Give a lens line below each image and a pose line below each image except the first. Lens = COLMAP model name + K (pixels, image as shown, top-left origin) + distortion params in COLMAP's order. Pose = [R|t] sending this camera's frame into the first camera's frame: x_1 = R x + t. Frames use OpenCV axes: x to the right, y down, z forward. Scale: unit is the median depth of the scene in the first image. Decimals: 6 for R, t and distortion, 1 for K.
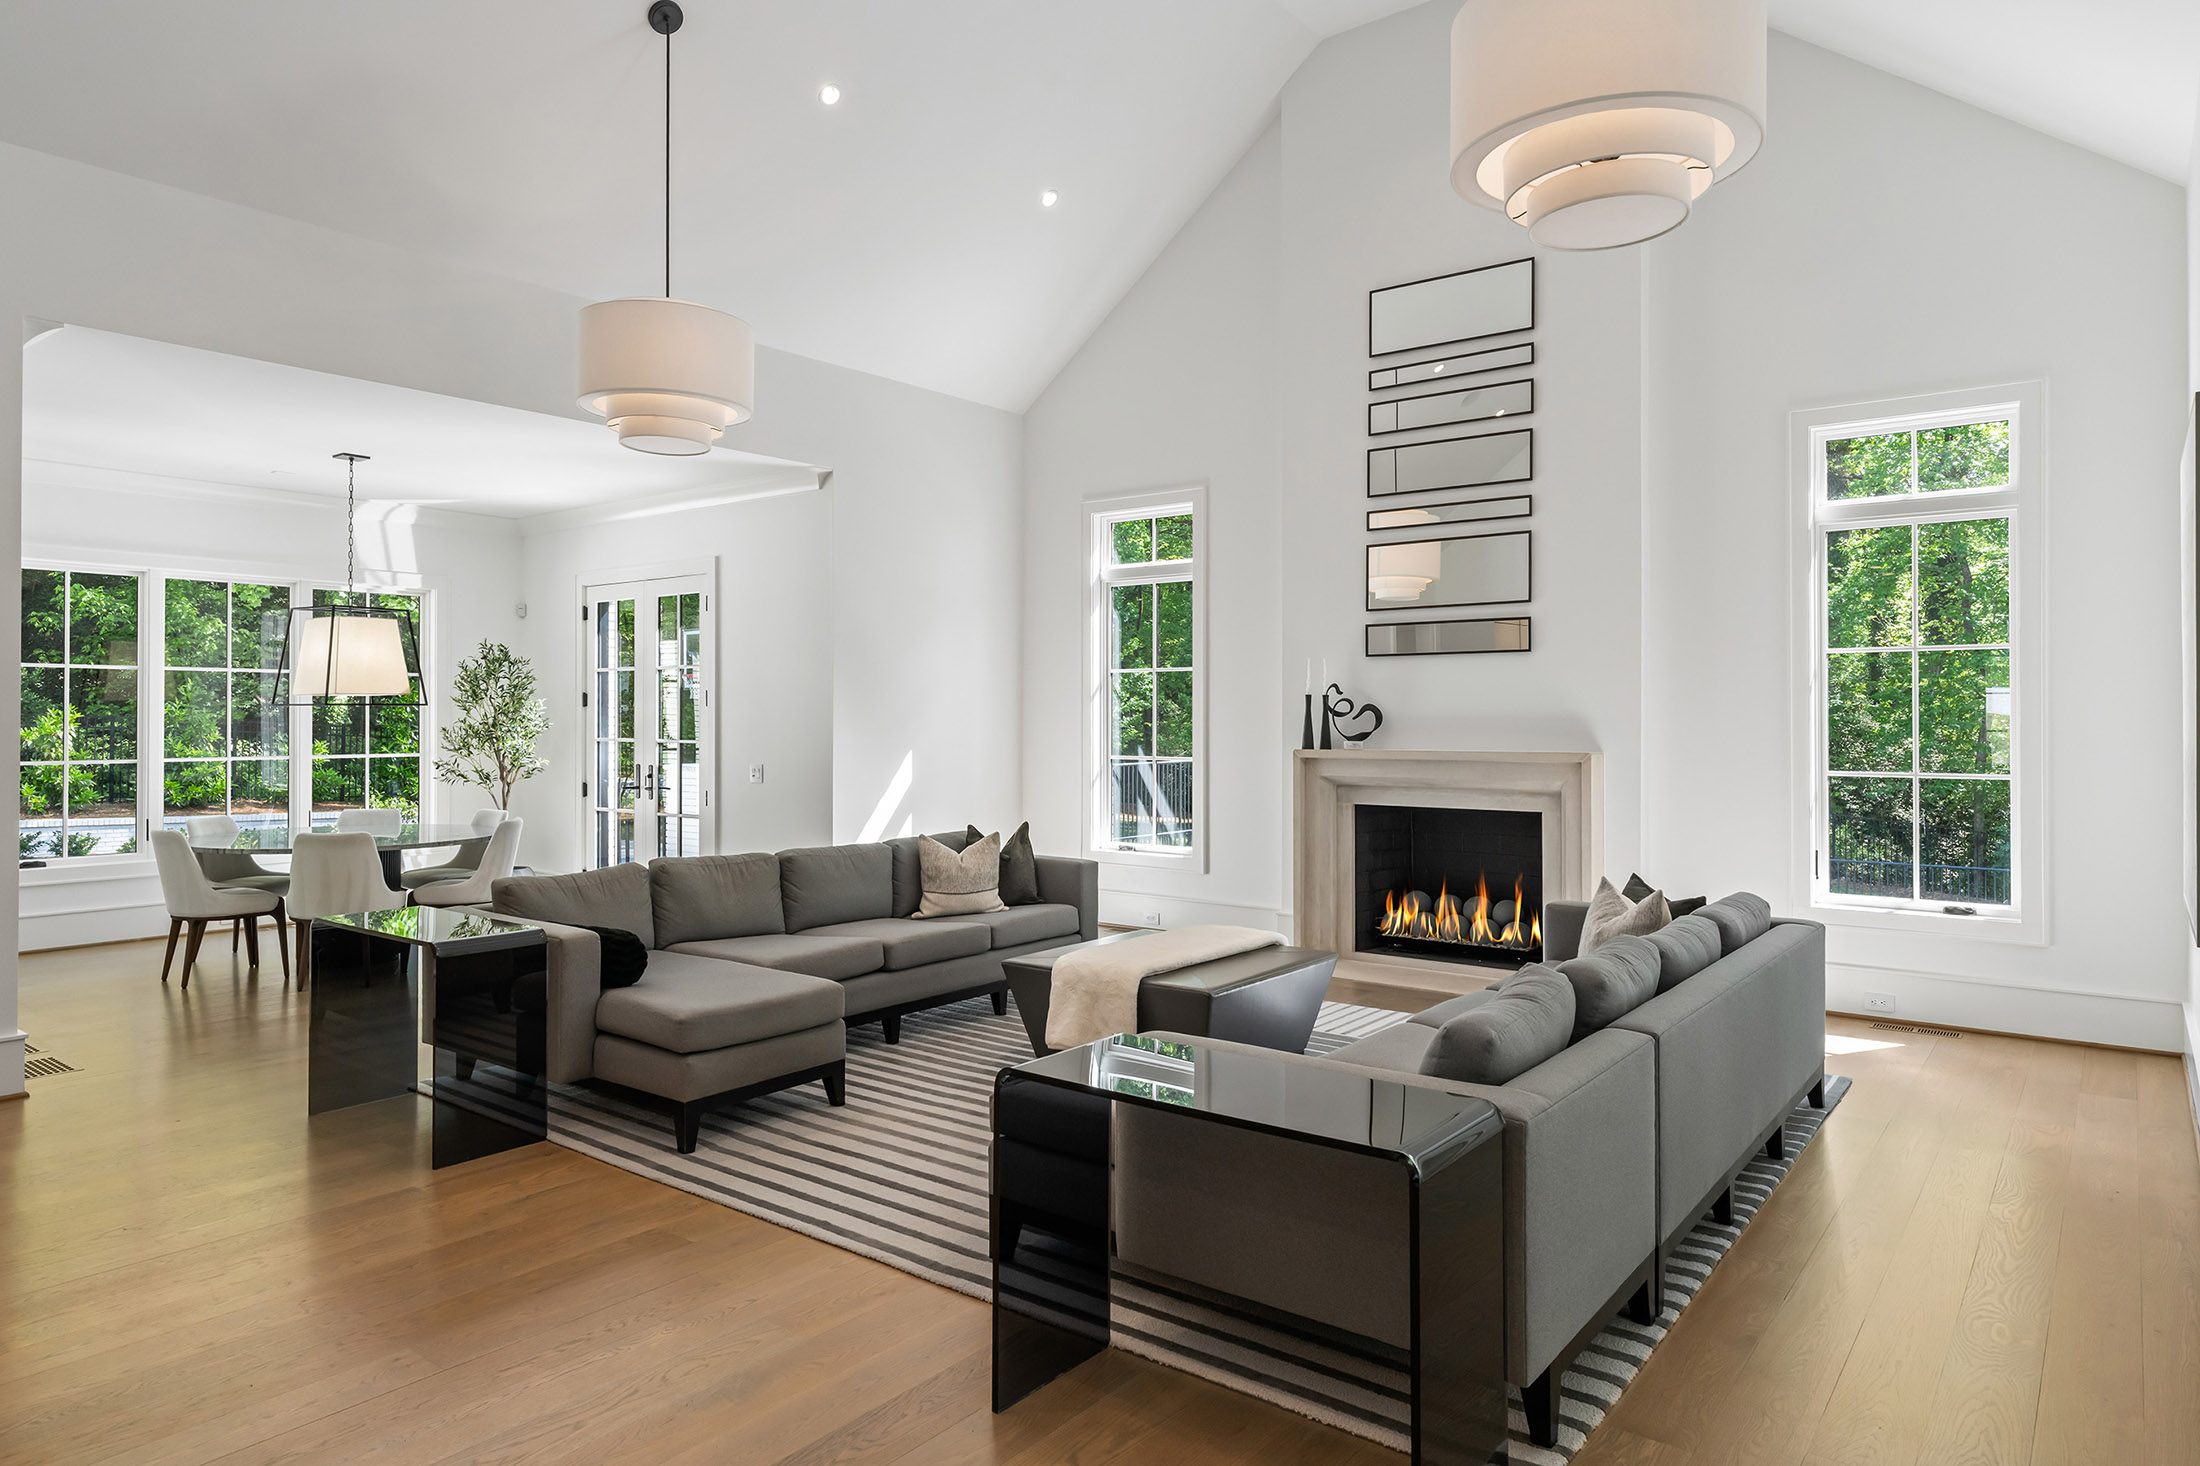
lens RADIAL K [[1336.2, 0, 1070.7], [0, 1336.2, 696.3], [0, 0, 1]] dist [-0.002227, -0.000796]
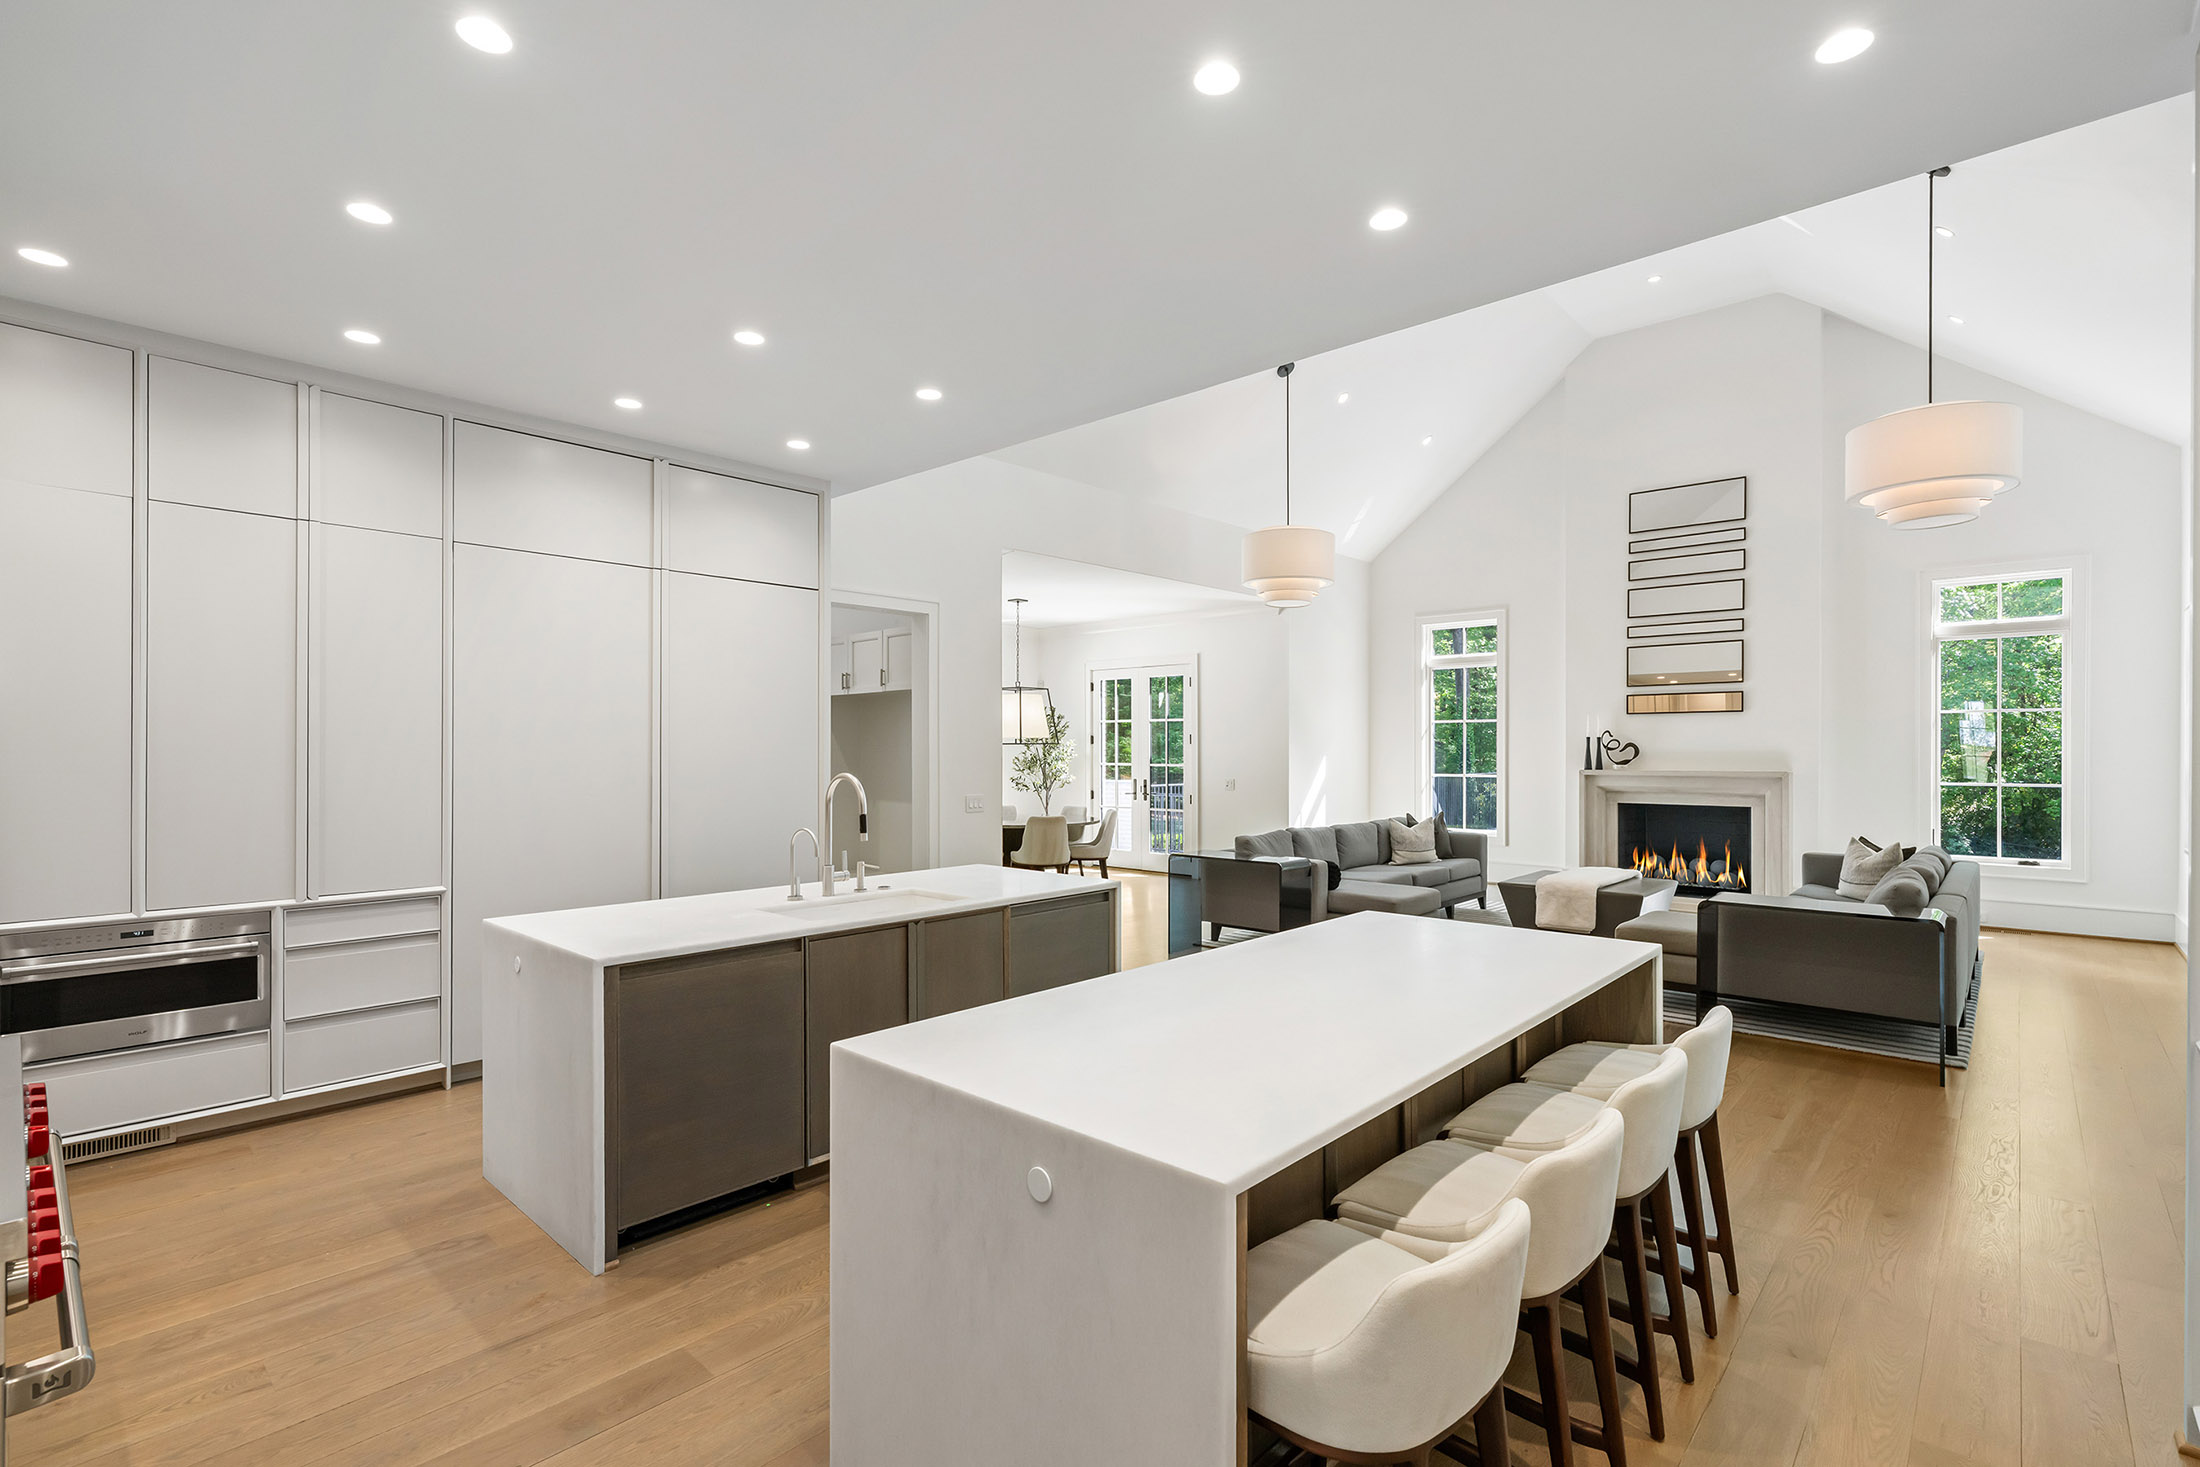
lens RADIAL K [[998.1, 0, 1097.0], [0, 998.1, 748.5], [0, 0, 1]] dist [-0.005232, 0.001398]
pose [[0.996532, -0.001236, -0.083199, -0.338359], [0.002681, 0.999847, 0.017262, -0.010043], [0.083165, -0.017426, 0.996383, -0.297945]]
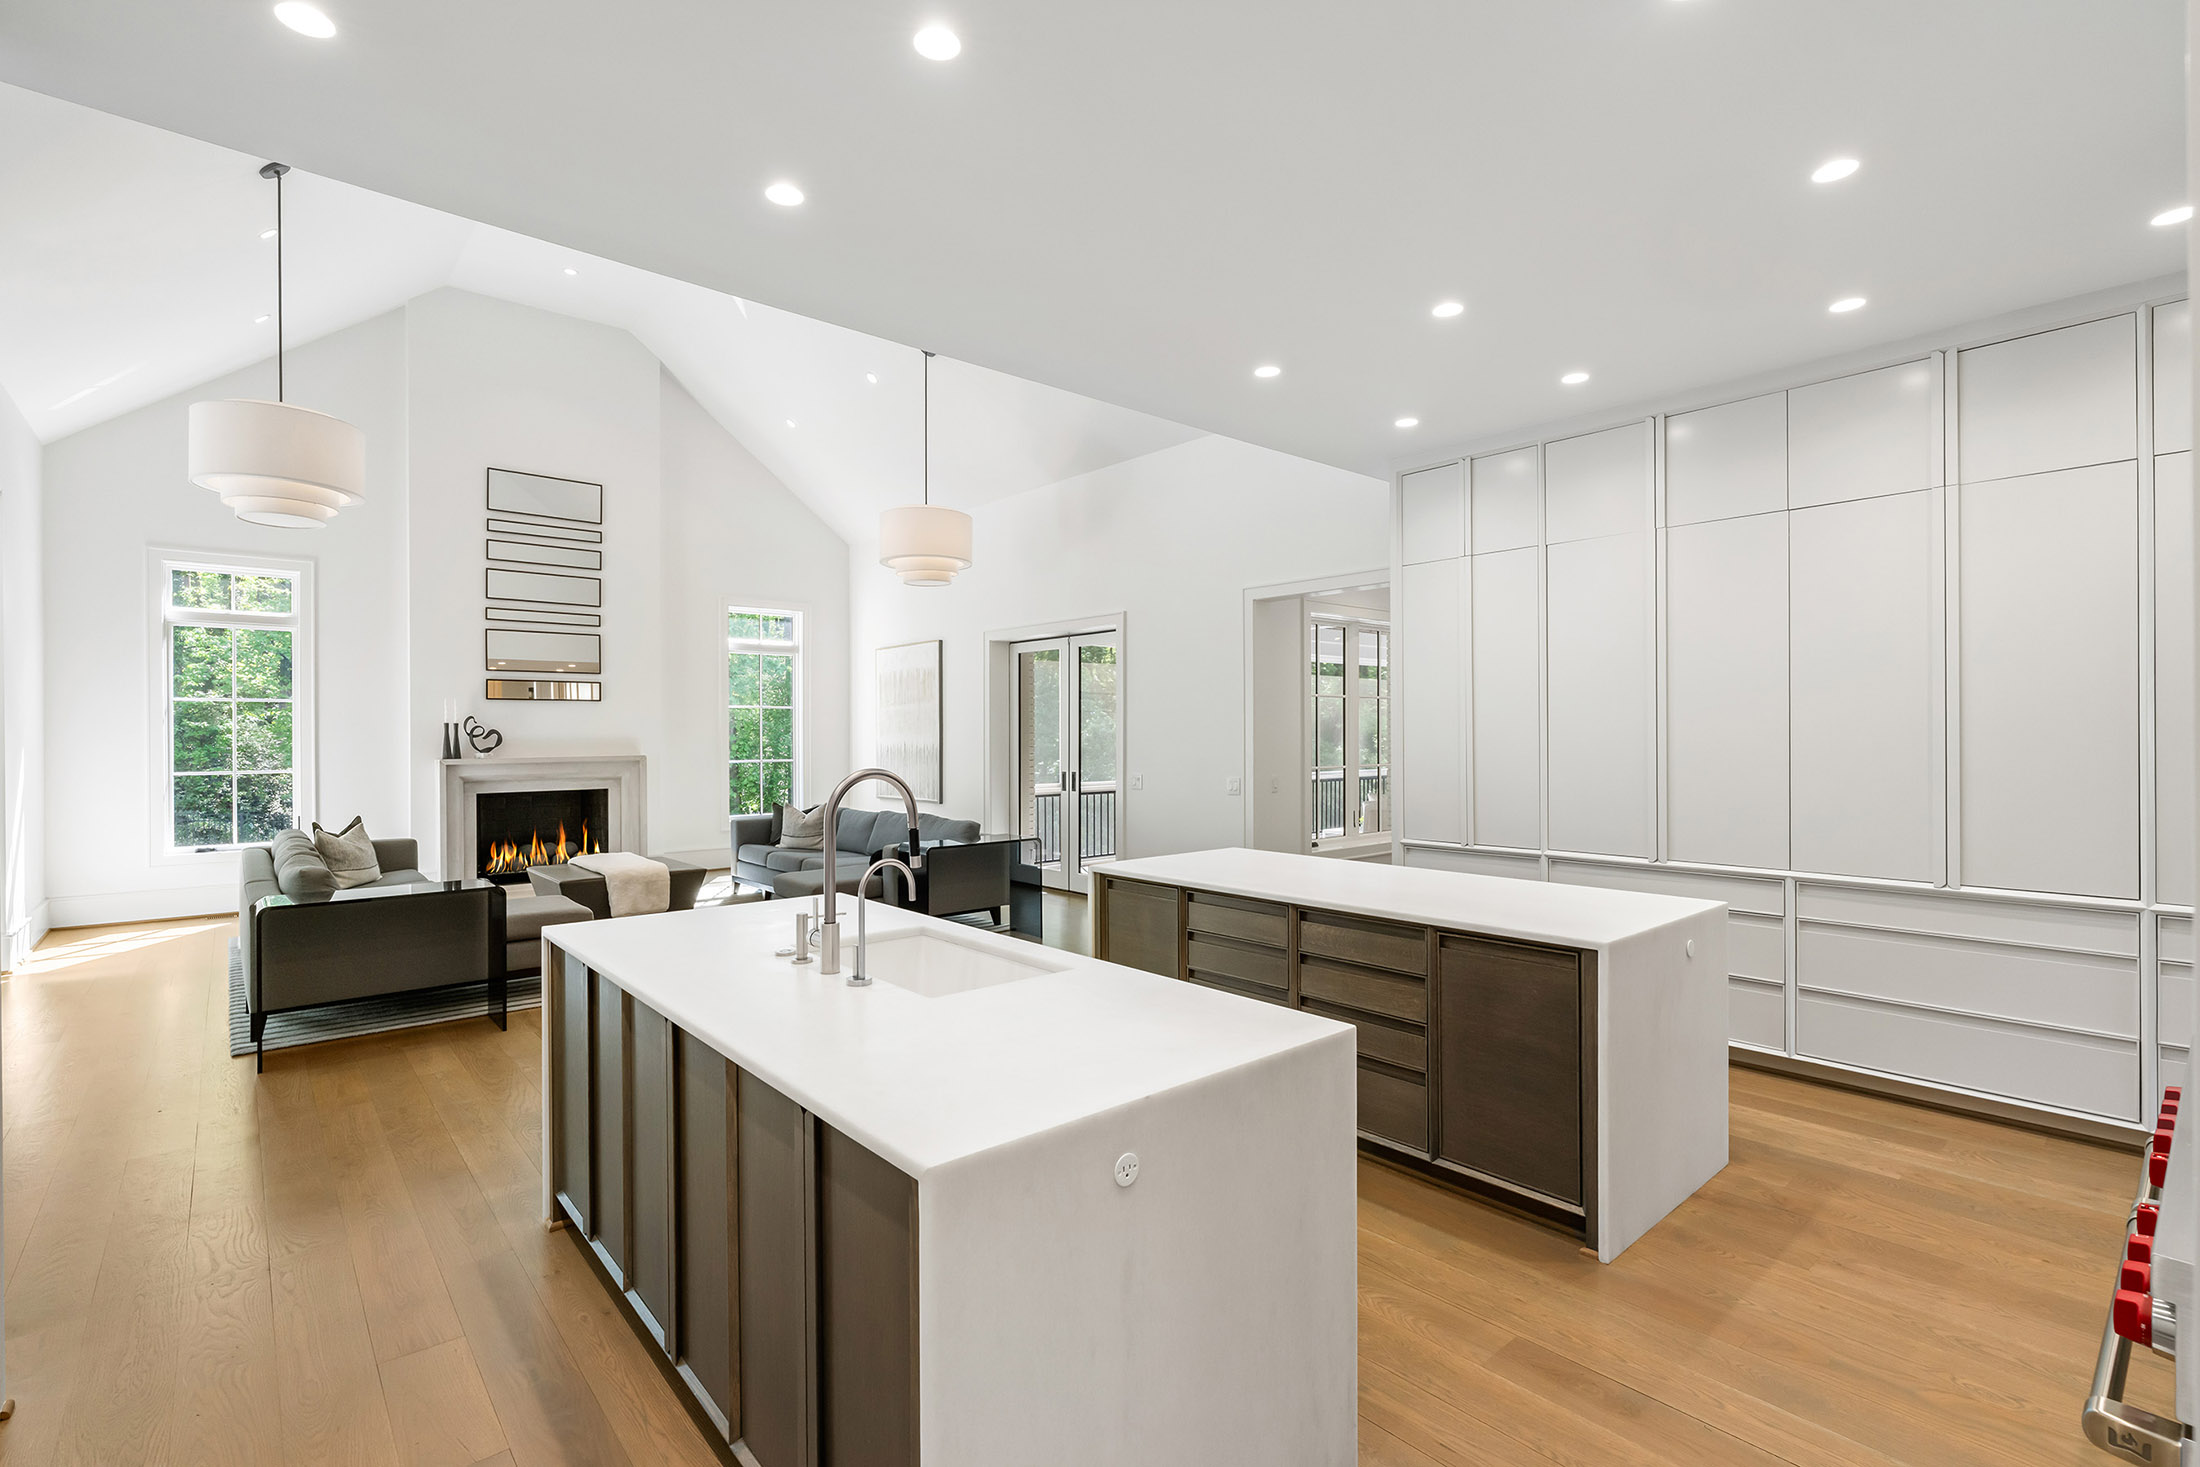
lens RADIAL K [[998.1, 0, 1103.2], [0, 998.1, 737.4], [0, 0, 1]] dist [-0.005232, 0.001398]
pose [[0.190820, -0.005439, 0.981610, -0.807665], [-0.013660, 0.999873, 0.008195, -0.004112], [-0.981530, -0.014973, 0.190722, 0.058677]]
